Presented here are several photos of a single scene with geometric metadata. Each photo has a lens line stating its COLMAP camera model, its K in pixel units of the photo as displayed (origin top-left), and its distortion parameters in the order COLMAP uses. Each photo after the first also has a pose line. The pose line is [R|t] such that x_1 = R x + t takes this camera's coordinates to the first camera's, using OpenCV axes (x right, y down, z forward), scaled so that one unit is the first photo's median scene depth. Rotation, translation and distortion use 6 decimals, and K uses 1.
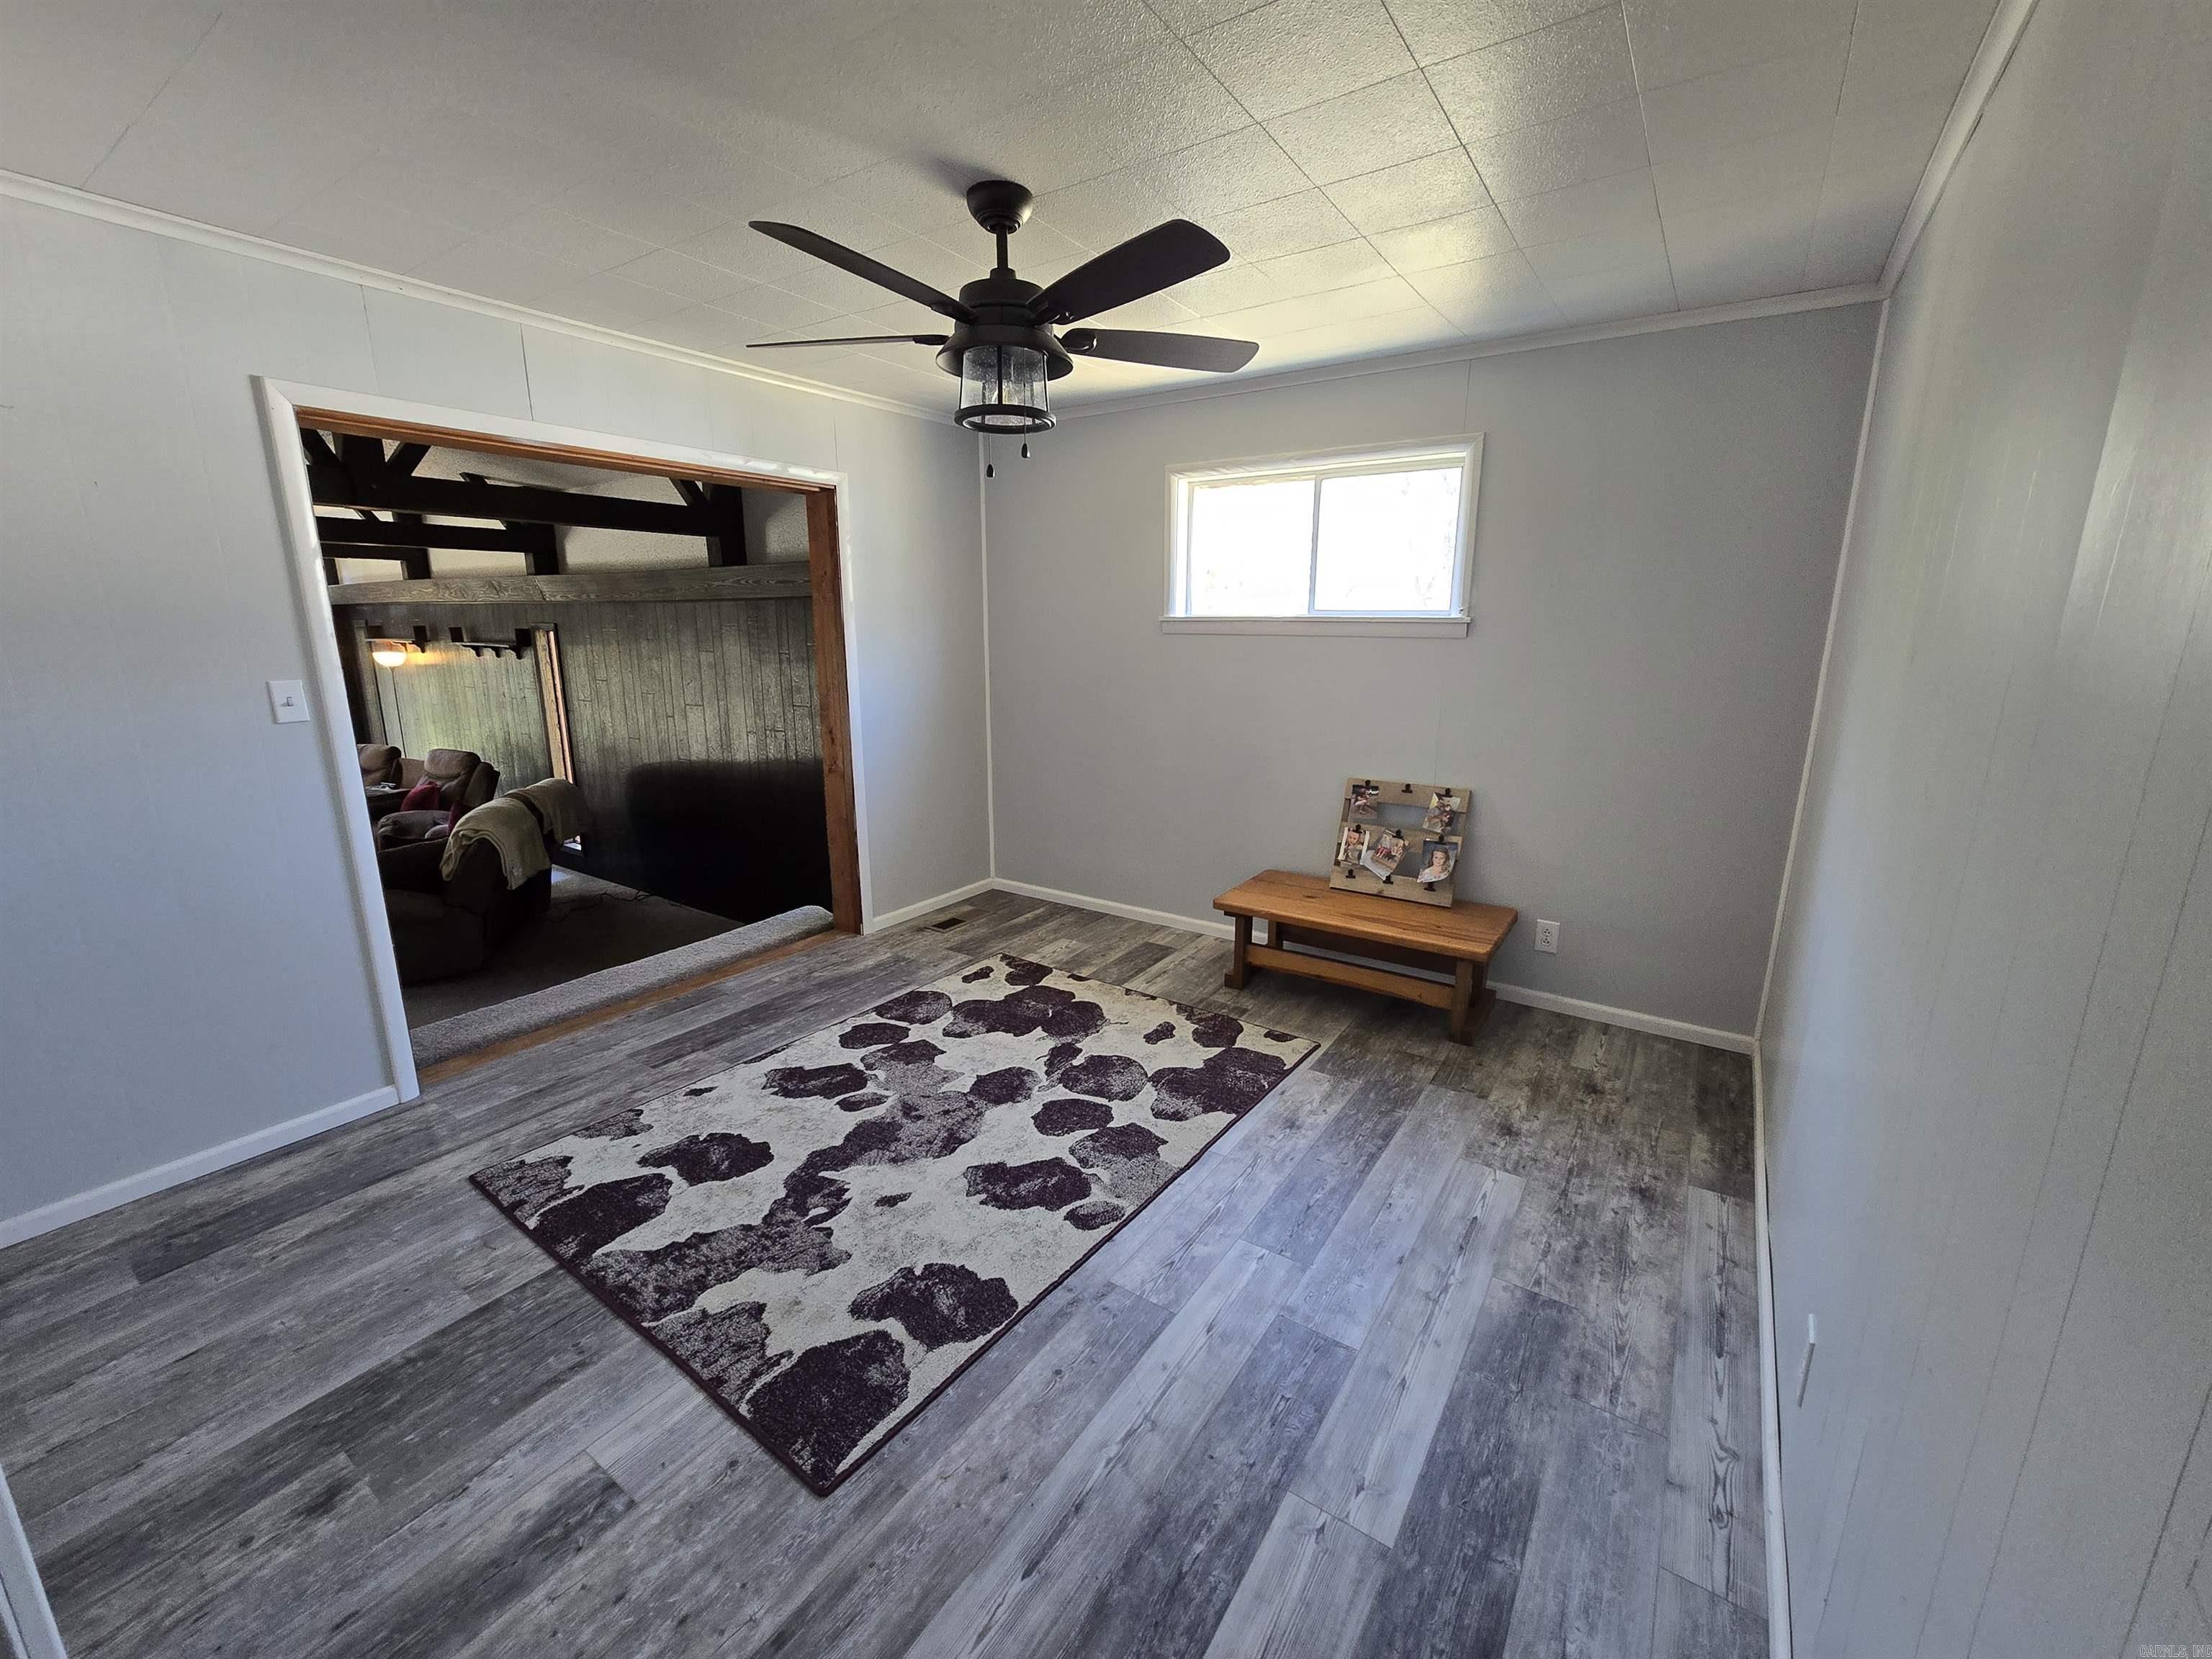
lens RADIAL K [[906.4, 0, 1096.8], [0, 906.4, 828.2], [0, 0, 1]] dist [-0.004459, 0.000669]
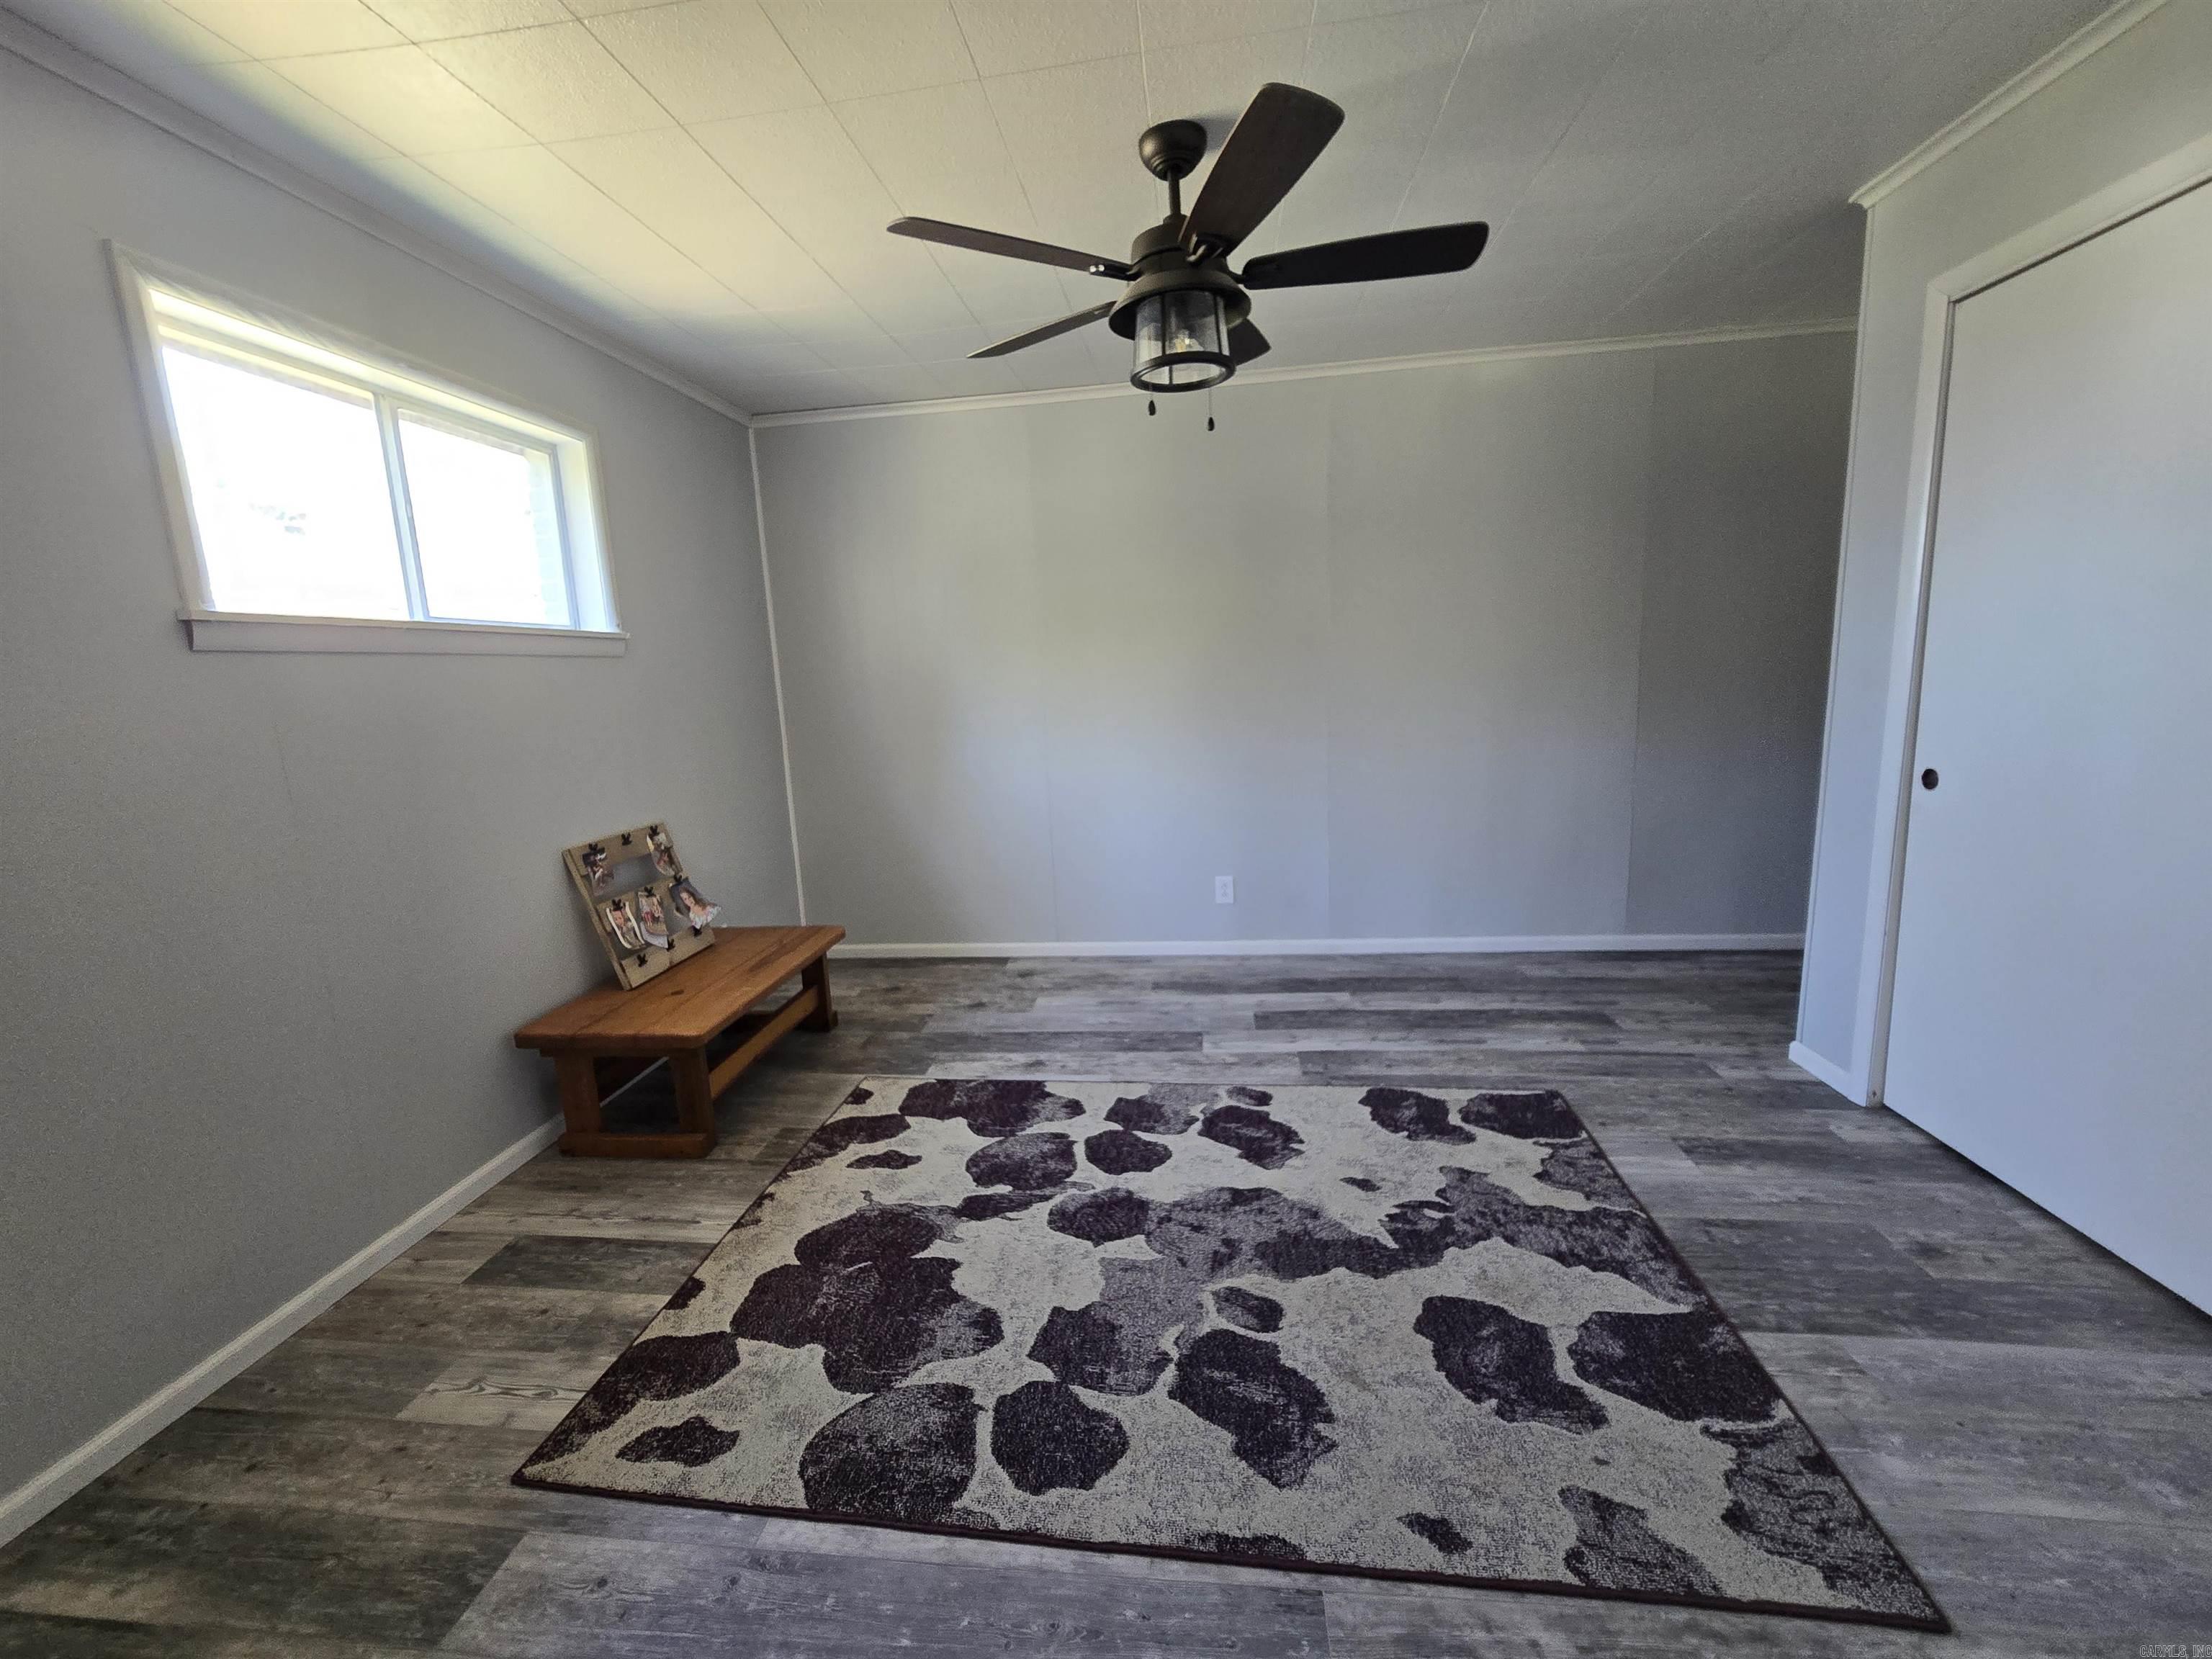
lens RADIAL K [[906.4, 0, 1096.8], [0, 906.4, 828.2], [0, 0, 1]] dist [-0.004459, 0.000669]
pose [[-0.460921, -0.134062, 0.877257, -0.801206], [0.247934, 0.929708, 0.272345, -0.240070], [-0.852104, 0.343031, -0.395284, 1.351006]]
